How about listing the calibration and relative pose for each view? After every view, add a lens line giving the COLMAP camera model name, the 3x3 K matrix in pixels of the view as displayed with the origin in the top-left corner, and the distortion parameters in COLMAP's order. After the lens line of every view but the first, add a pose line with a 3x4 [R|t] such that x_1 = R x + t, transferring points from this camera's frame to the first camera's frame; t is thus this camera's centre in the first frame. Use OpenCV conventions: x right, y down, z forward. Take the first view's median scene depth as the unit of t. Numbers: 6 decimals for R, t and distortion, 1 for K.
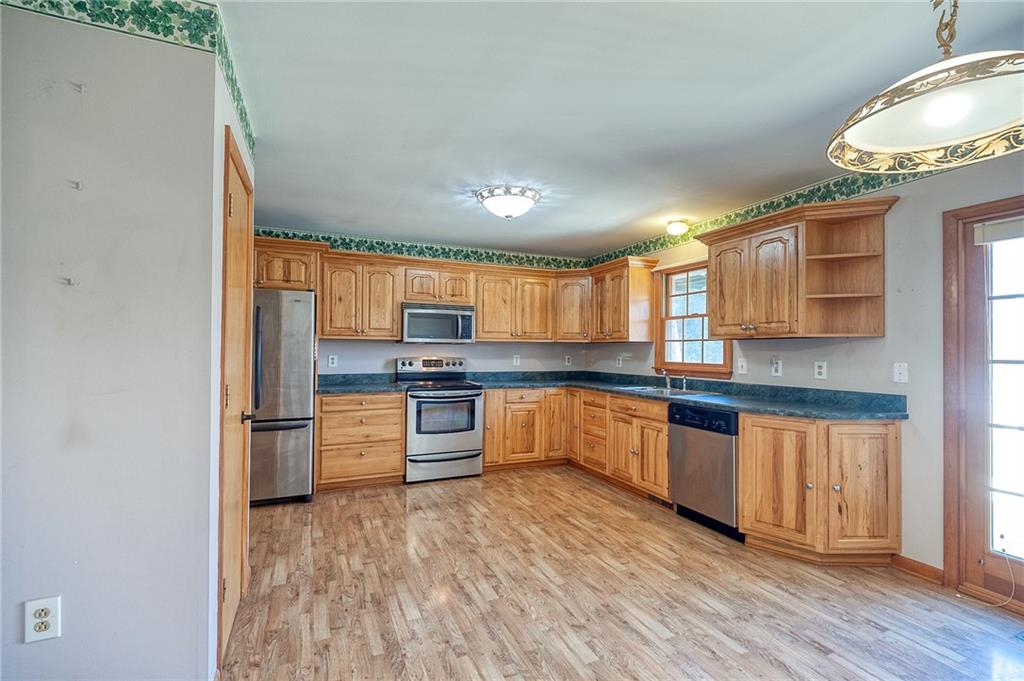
lens RADIAL K [[459.5, 0, 503.8], [0, 459.5, 347.0], [0, 0, 1]] dist [0.009392, -0.001896]
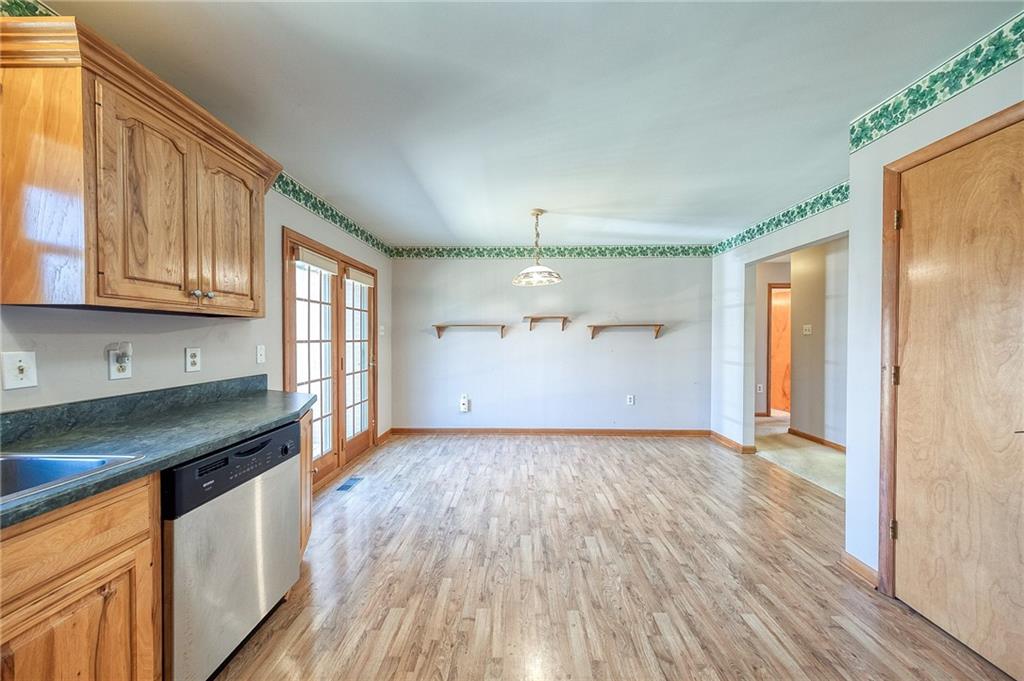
lens RADIAL K [[350.5, 0, 516.1], [0, 350.5, 342.4], [0, 0, 1]] dist [0.005509, -0.001469]
pose [[-0.919154, -0.013594, 0.393663, -0.020369], [-0.009549, 0.999880, 0.012232, 0.009715], [-0.393782, 0.007484, -0.919173, 1.211857]]
